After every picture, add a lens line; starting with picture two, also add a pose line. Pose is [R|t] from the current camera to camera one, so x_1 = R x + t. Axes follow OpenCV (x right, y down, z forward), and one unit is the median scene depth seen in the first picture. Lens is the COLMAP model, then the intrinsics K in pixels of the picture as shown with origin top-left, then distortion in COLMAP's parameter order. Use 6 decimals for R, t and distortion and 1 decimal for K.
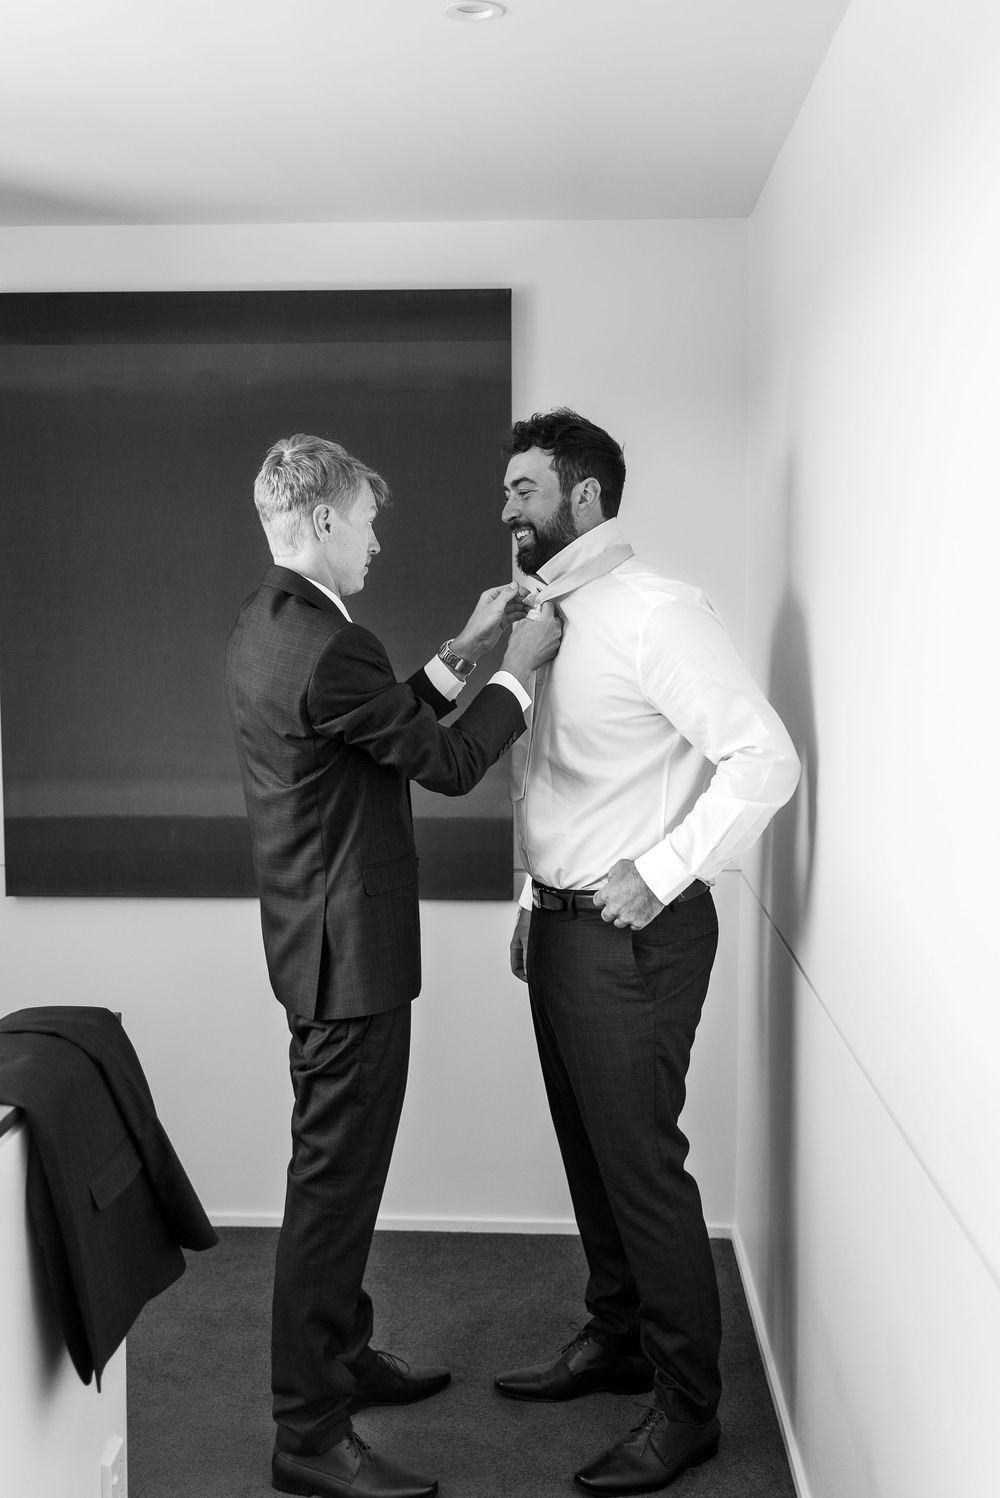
lens RADIAL K [[1630.6, 0, 500.0], [0, 1630.6, 749.0], [0, 0, 1]] dist [-0.027529, -0.018423]
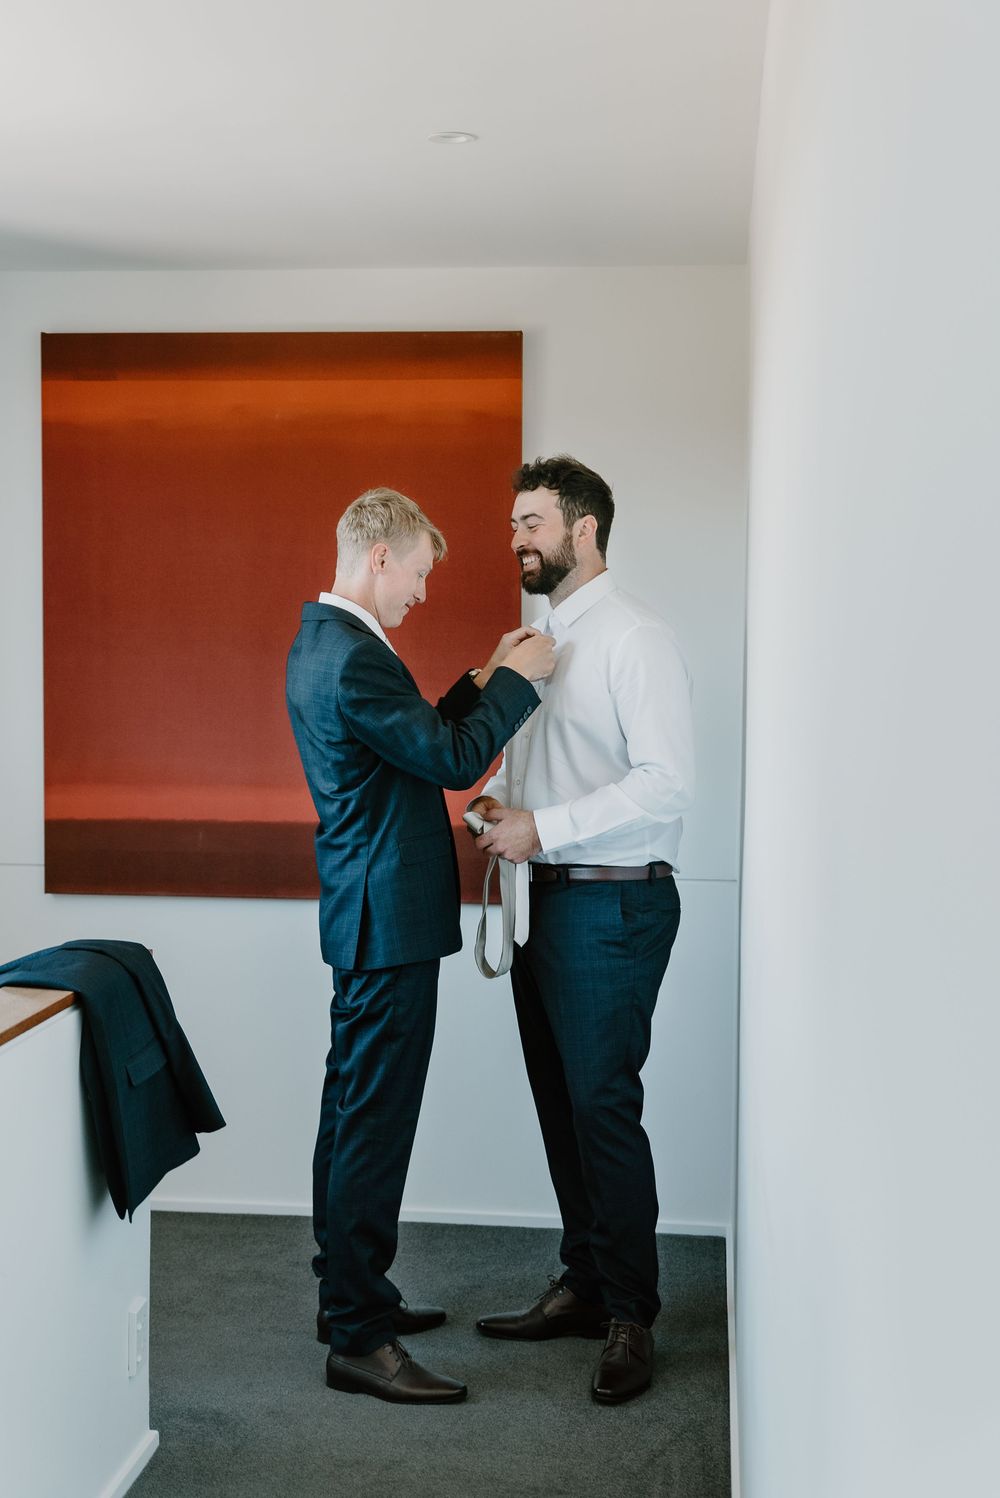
lens RADIAL K [[2075.5, 0, 500.0], [0, 2075.5, 749.0], [0, 0, 1]] dist [-0.019029, -0.002334]
pose [[0.998100, 0.010712, -0.060679, 0.093228], [-0.012732, 0.999375, -0.032989, 0.044218], [0.060288, 0.033699, 0.997612, -0.419859]]
